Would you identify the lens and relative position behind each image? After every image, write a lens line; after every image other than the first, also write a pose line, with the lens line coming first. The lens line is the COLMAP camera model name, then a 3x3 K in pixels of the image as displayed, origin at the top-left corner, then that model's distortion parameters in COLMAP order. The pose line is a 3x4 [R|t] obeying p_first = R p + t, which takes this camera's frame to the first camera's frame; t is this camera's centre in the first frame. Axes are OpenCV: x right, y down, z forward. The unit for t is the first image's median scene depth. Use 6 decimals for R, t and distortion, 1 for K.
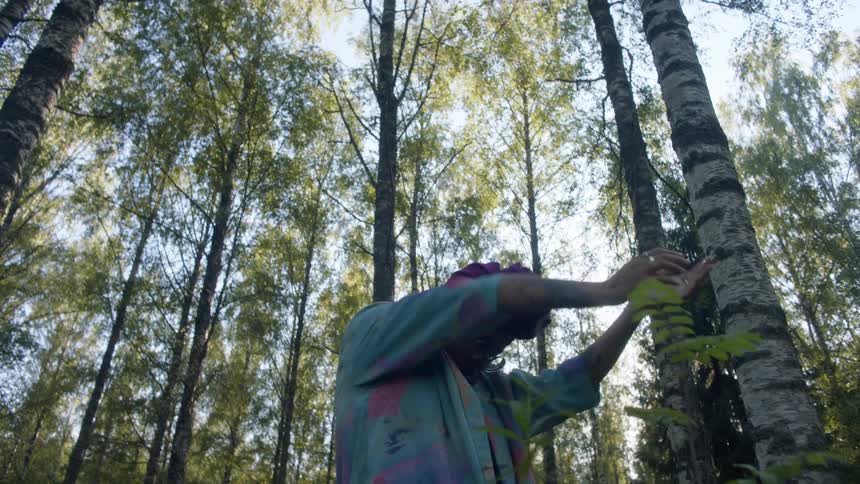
lens RADIAL K [[616.7, 0, 421.4], [0, 616.7, 247.5], [0, 0, 1]] dist [-0.095937, 0.079466]
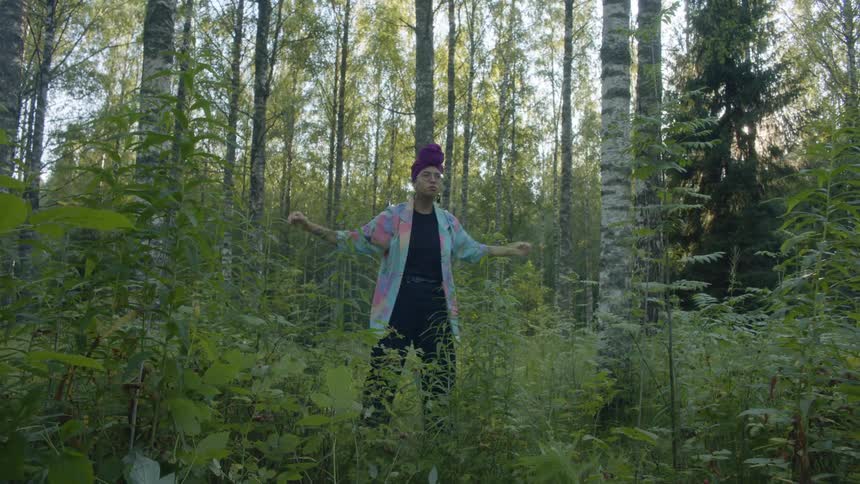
lens RADIAL K [[616.7, 0, 425.4], [0, 616.7, 244.3], [0, 0, 1]] dist [-0.095937, 0.079466]
pose [[0.998504, 0.012613, -0.053205, 0.003475], [0.012826, 0.891858, 0.452135, -0.053312], [0.053154, -0.452141, 0.890361, -0.084671]]
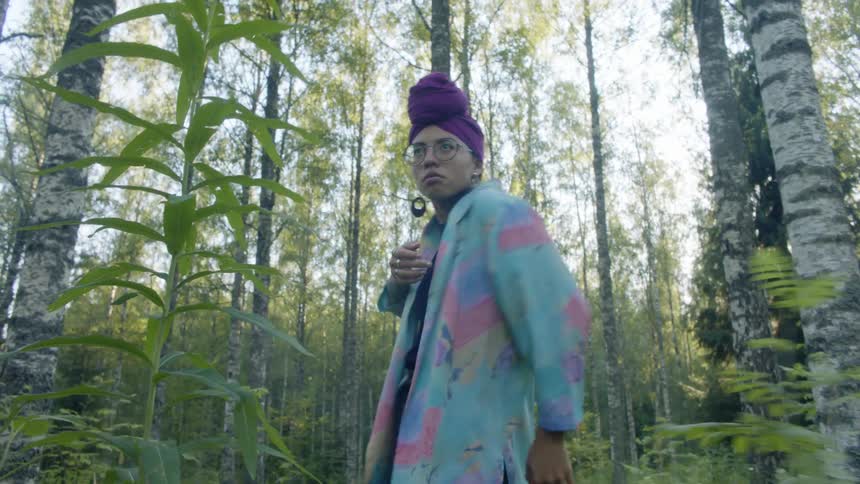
lens RADIAL K [[616.7, 0, 417.3], [0, 616.7, 243.2], [0, 0, 1]] dist [-0.095937, 0.079466]
pose [[0.994562, -0.037485, -0.097170, -0.004593], [0.061220, 0.965196, 0.254261, -0.007957], [0.084257, -0.258827, 0.962242, -0.012130]]
